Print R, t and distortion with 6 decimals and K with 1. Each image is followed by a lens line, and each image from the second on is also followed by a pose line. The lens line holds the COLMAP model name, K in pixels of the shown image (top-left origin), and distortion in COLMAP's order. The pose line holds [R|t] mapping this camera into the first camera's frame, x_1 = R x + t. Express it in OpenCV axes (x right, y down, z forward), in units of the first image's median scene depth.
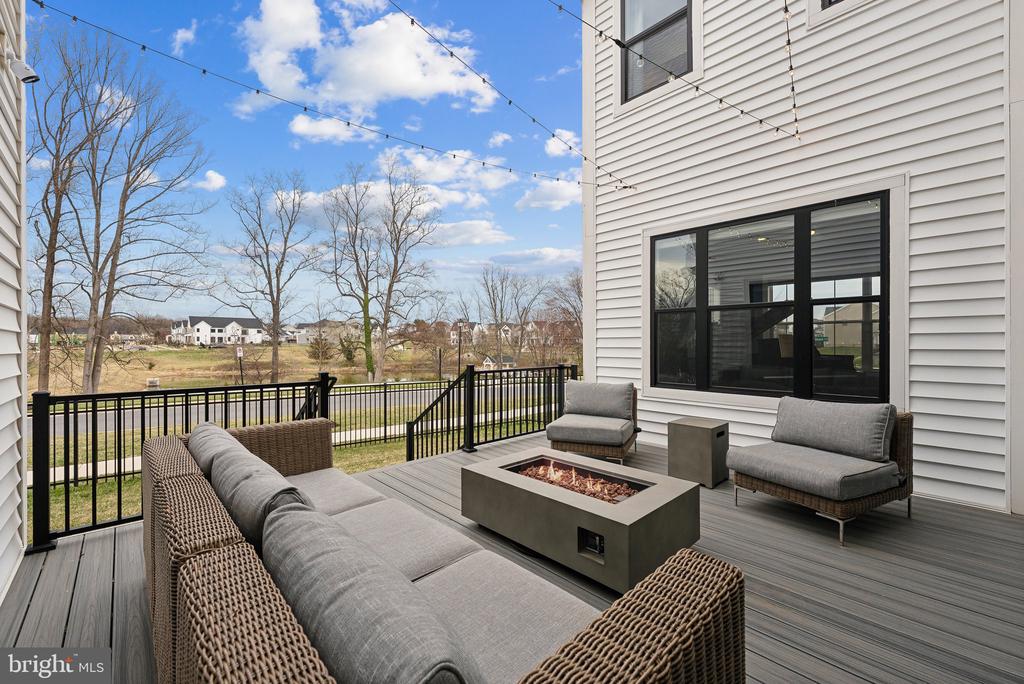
lens RADIAL K [[398.9, 0, 520.5], [0, 398.9, 340.3], [0, 0, 1]] dist [0.003357, 0.000237]
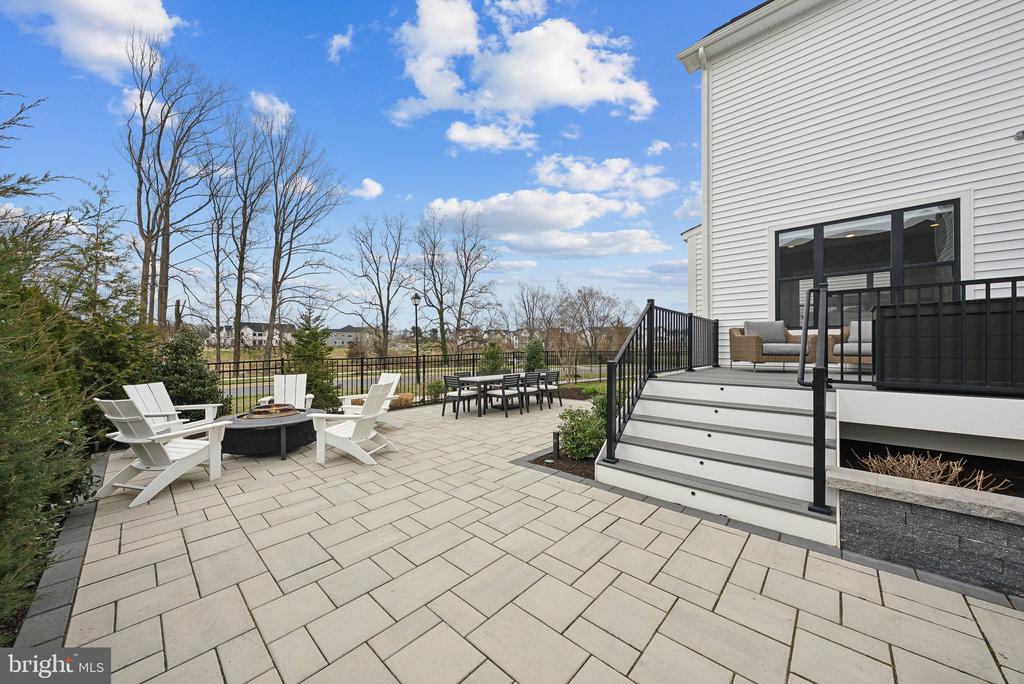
lens RADIAL K [[365.4, 0, 509.3], [0, 365.4, 346.3], [0, 0, 1]] dist [0.001978, 0.000254]
pose [[0.999992, 0.002146, 0.003374, -0.424242], [-0.002183, 0.999938, 0.010920, -0.018460], [-0.003350, -0.010927, 0.999935, 0.086326]]
